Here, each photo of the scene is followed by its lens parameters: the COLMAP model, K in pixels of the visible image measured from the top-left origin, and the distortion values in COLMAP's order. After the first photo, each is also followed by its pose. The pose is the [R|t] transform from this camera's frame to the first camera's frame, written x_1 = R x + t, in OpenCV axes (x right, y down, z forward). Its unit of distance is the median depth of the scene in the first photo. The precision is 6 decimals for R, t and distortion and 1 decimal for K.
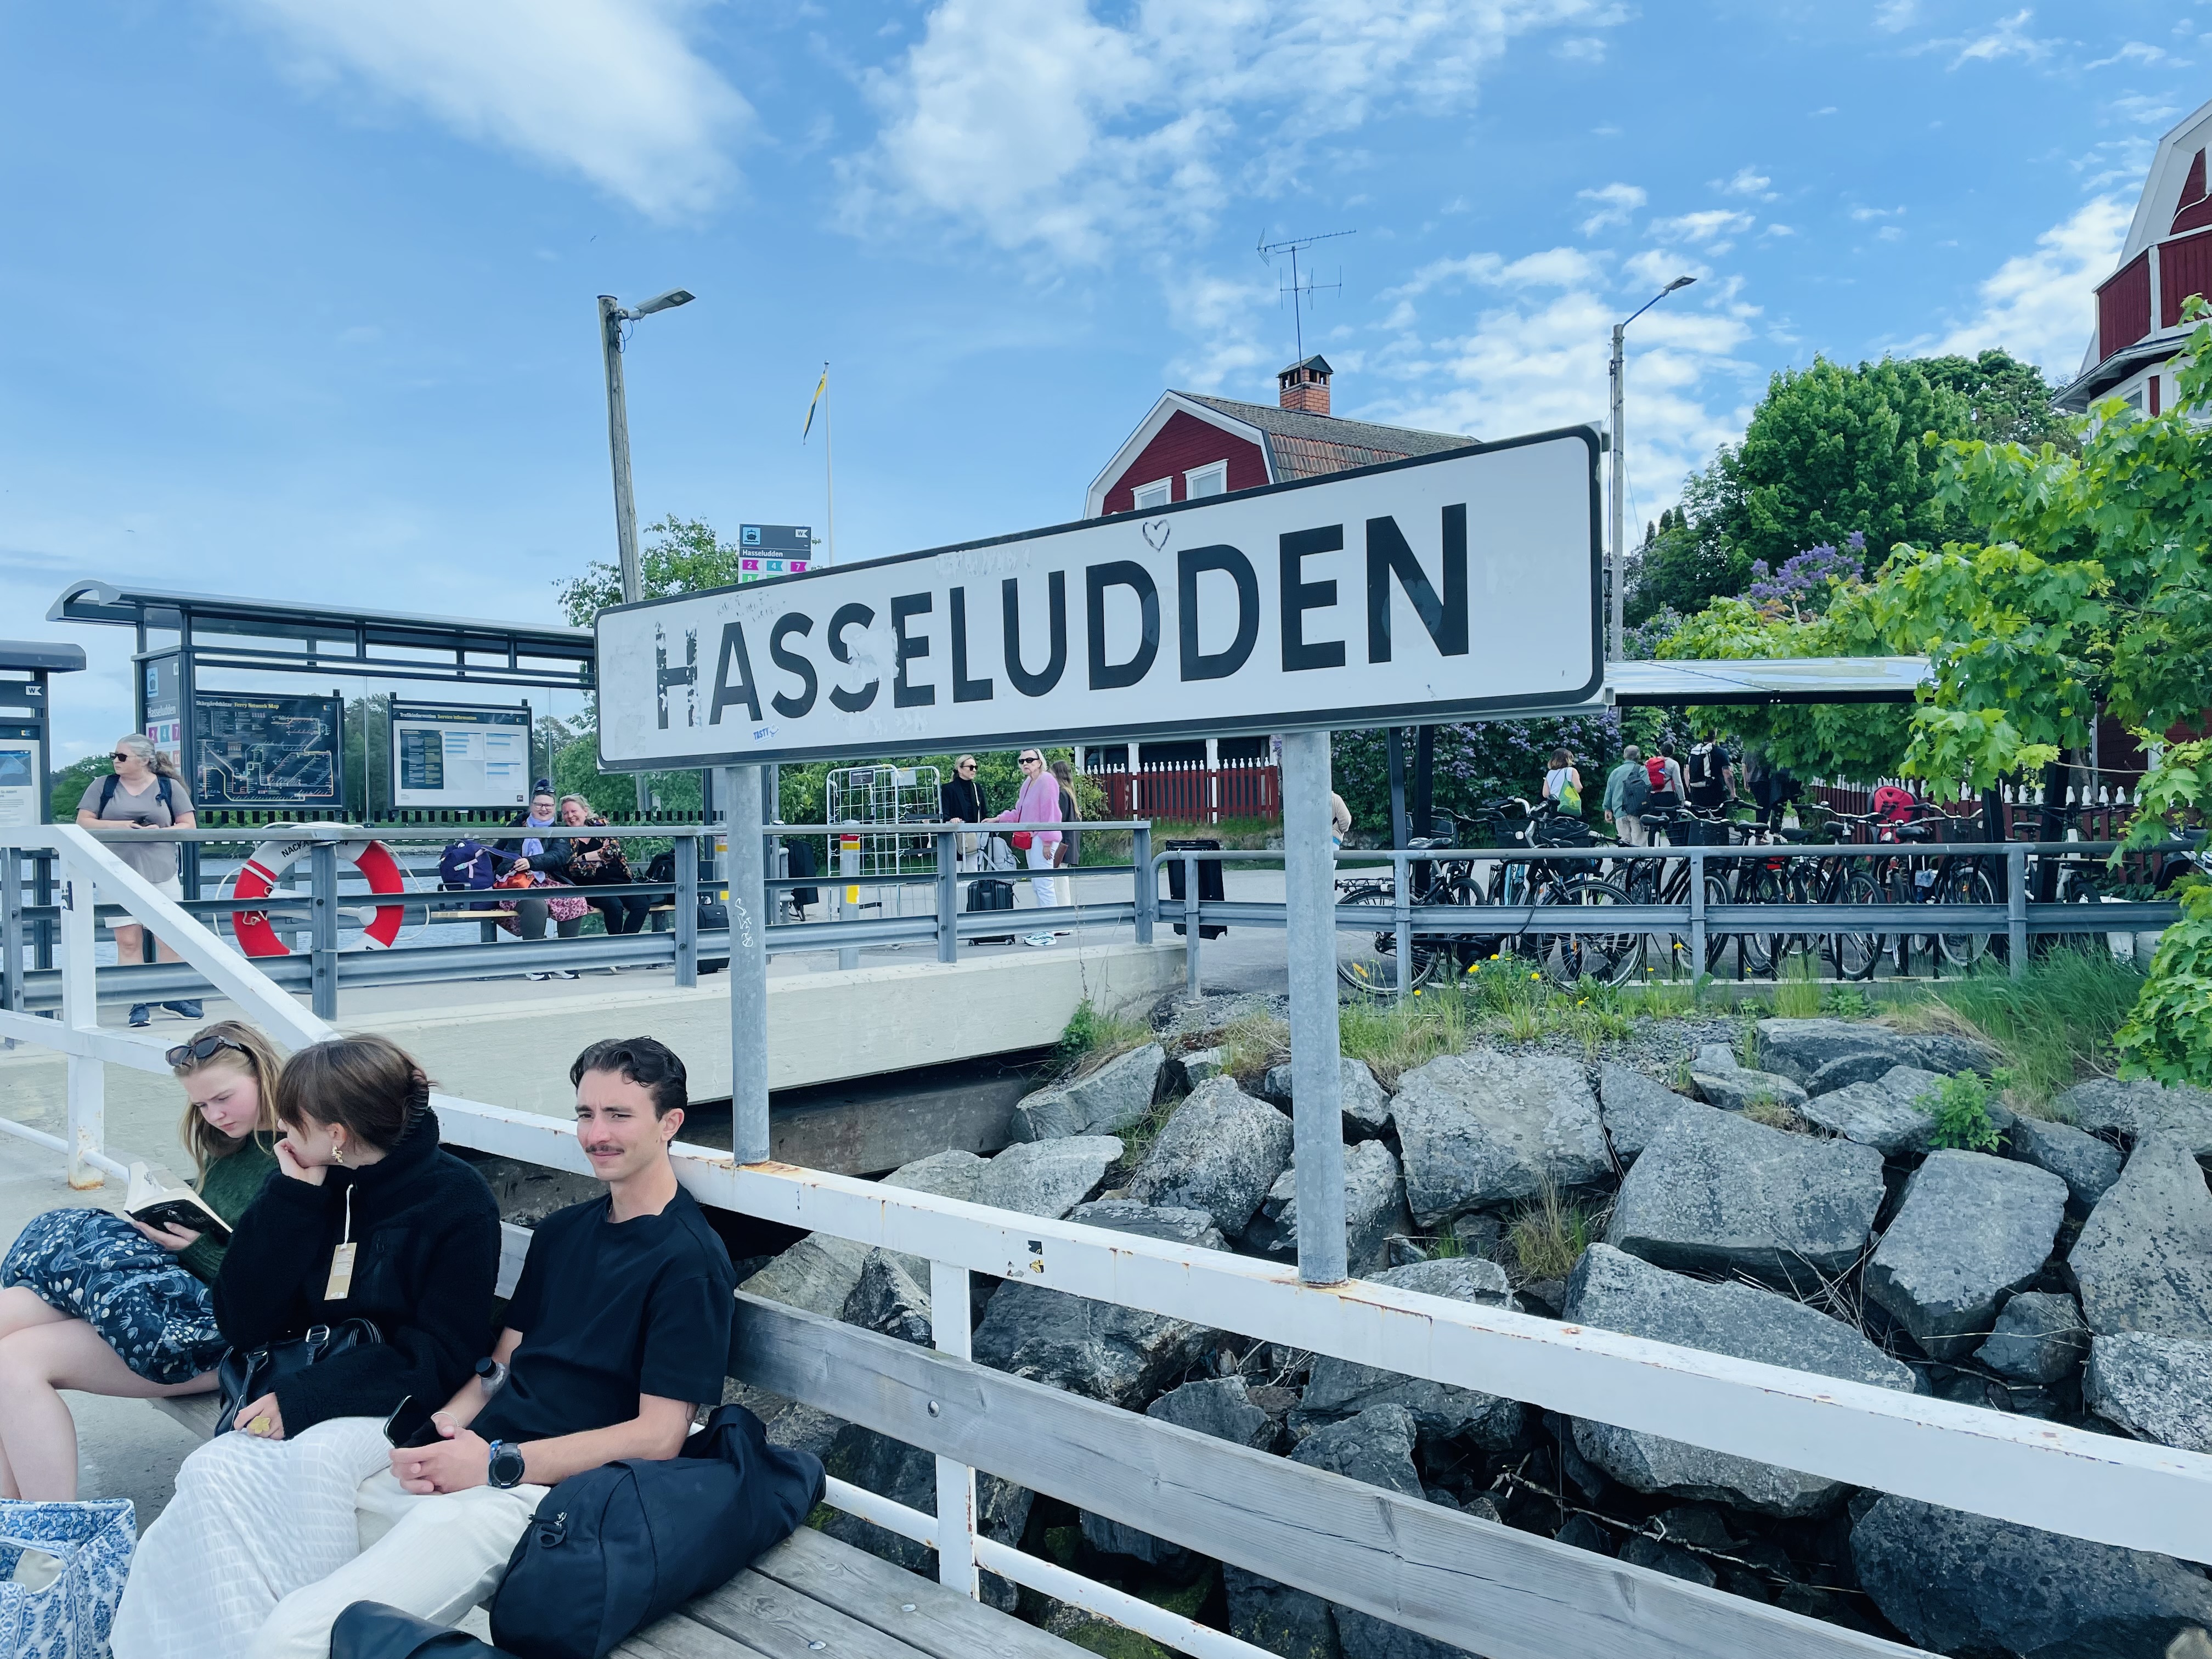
lens RADIAL K [[1682.7, 0, 1106.0], [0, 1682.7, 829.5], [0, 0, 1]] dist [0.001029, 0.000149]
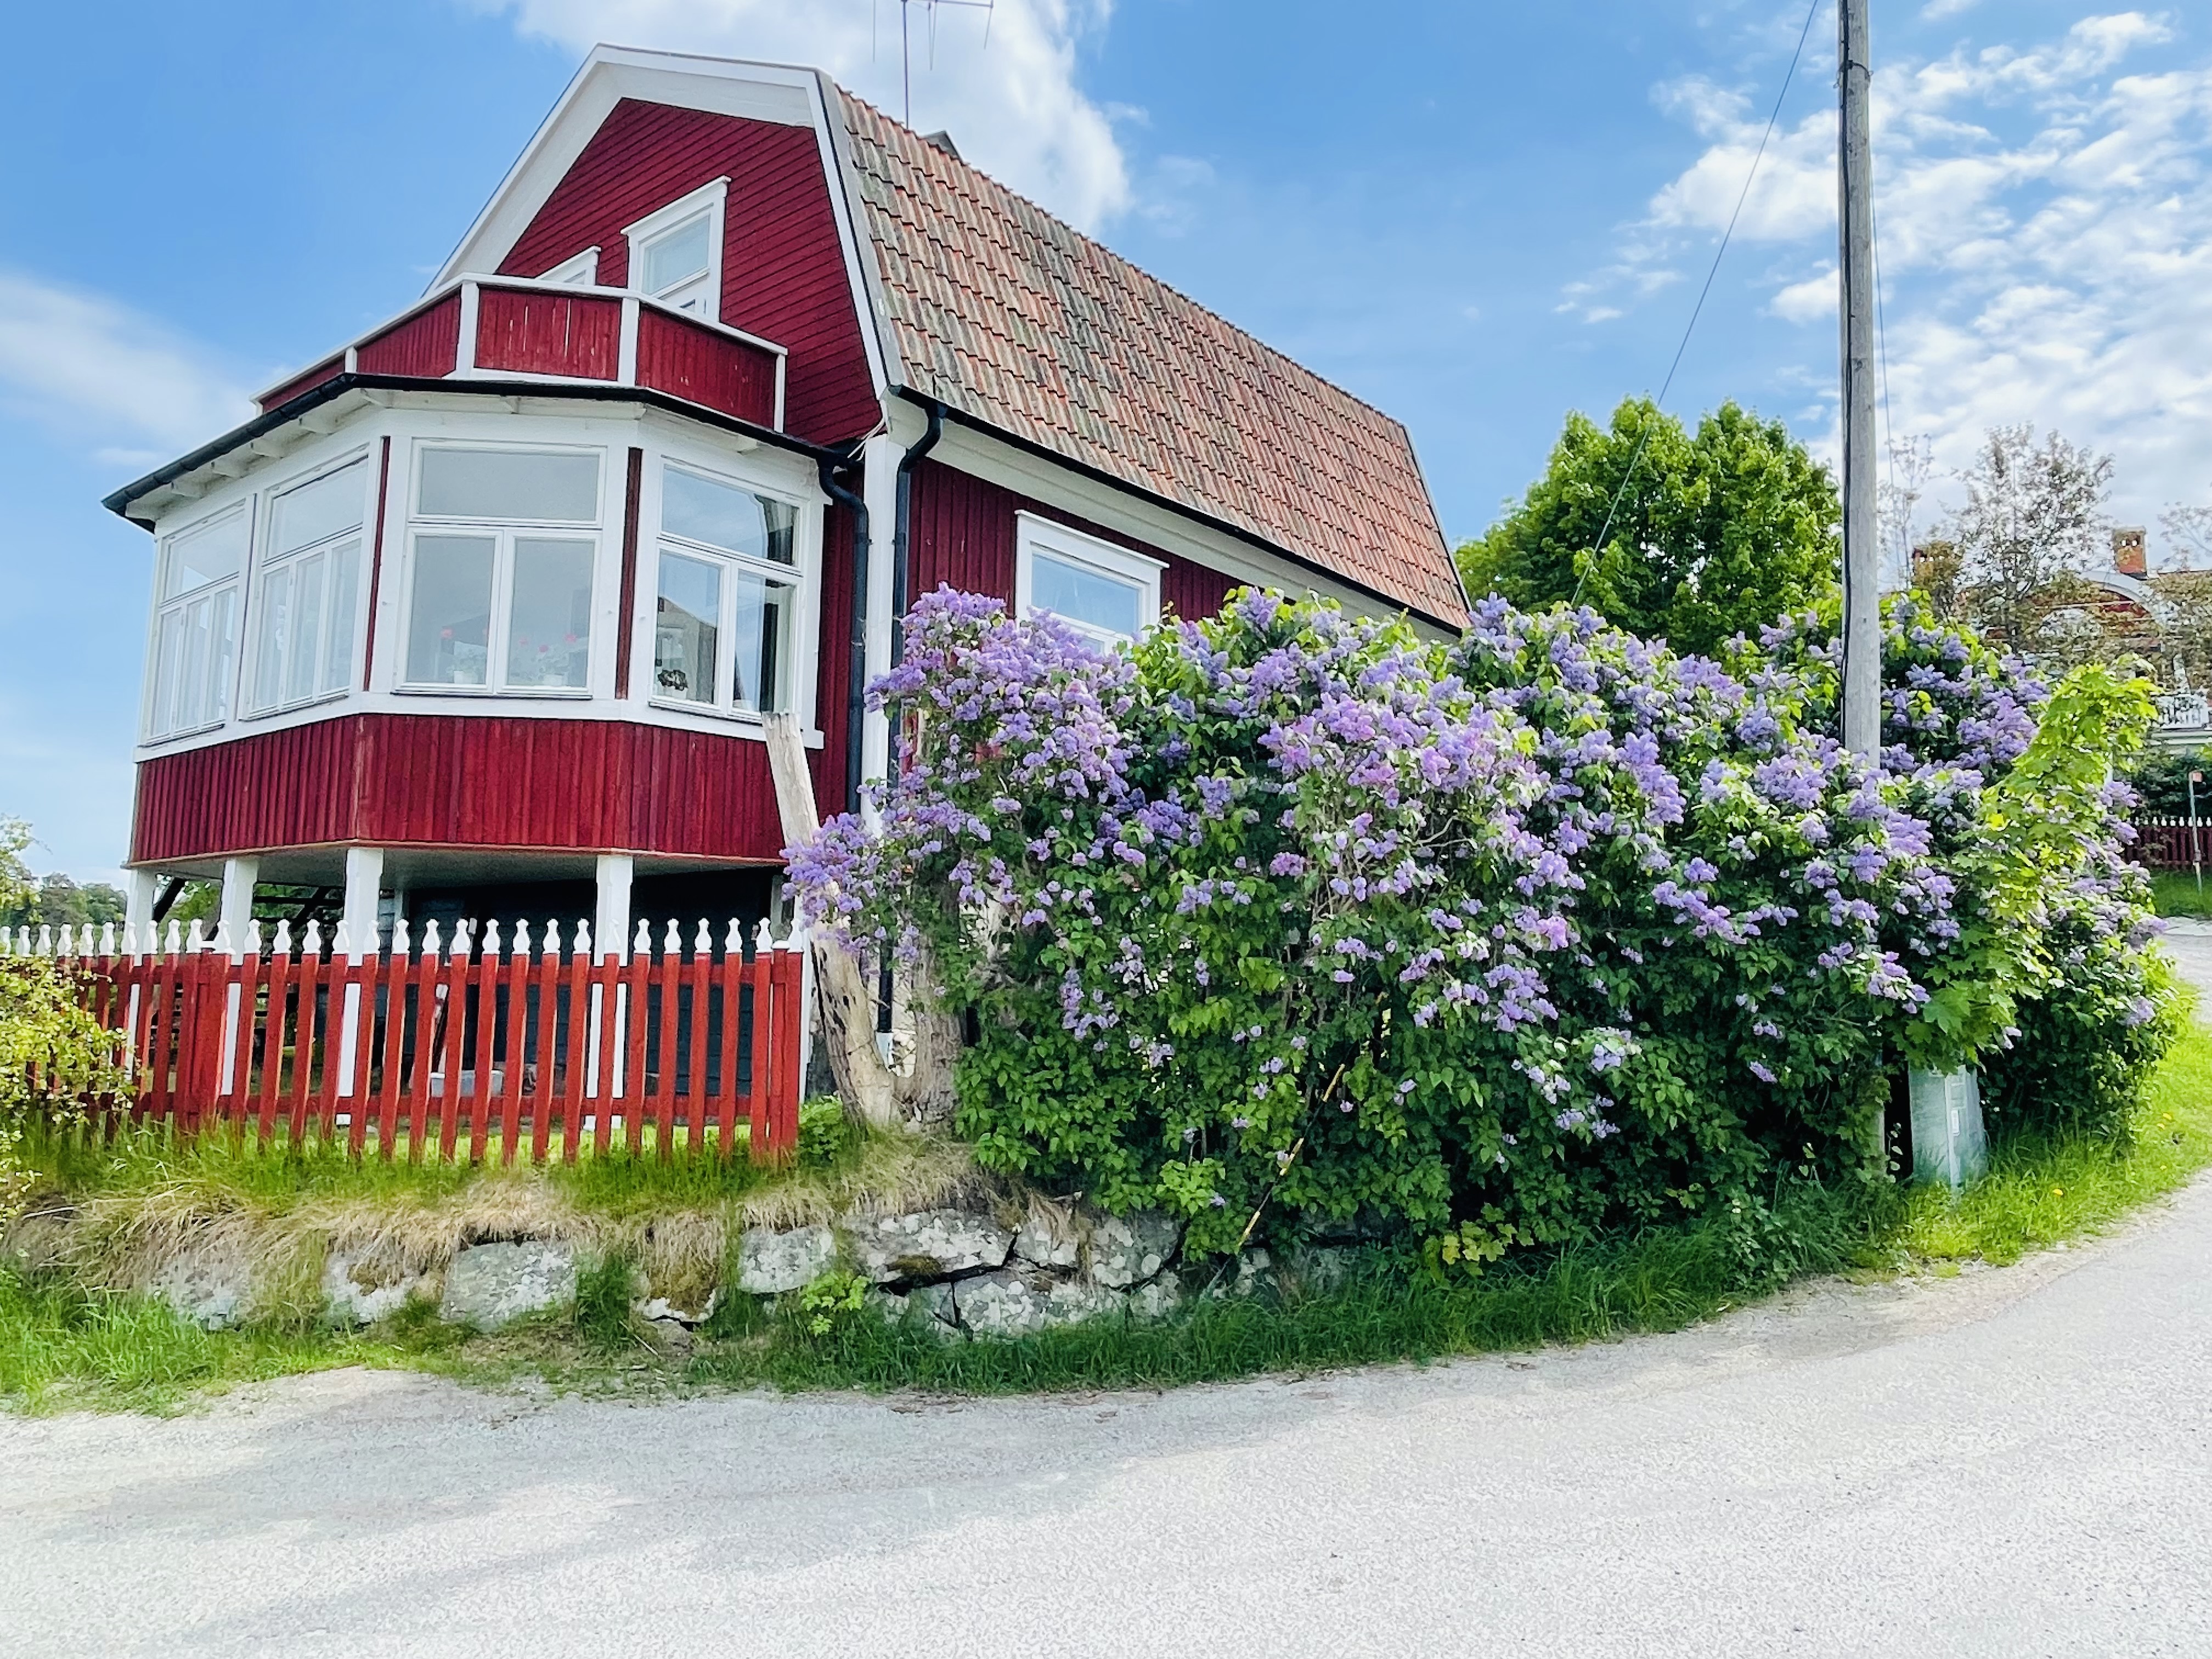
lens RADIAL K [[1518.1, 0, 1106.0], [0, 1518.1, 829.5], [0, 0, 1]] dist [-0.003608, -0.002950]
pose [[0.960450, 0.063419, 0.271134, 0.085096], [-0.032532, 0.992607, -0.116935, -0.031343], [-0.276546, 0.103490, 0.955412, 0.776584]]
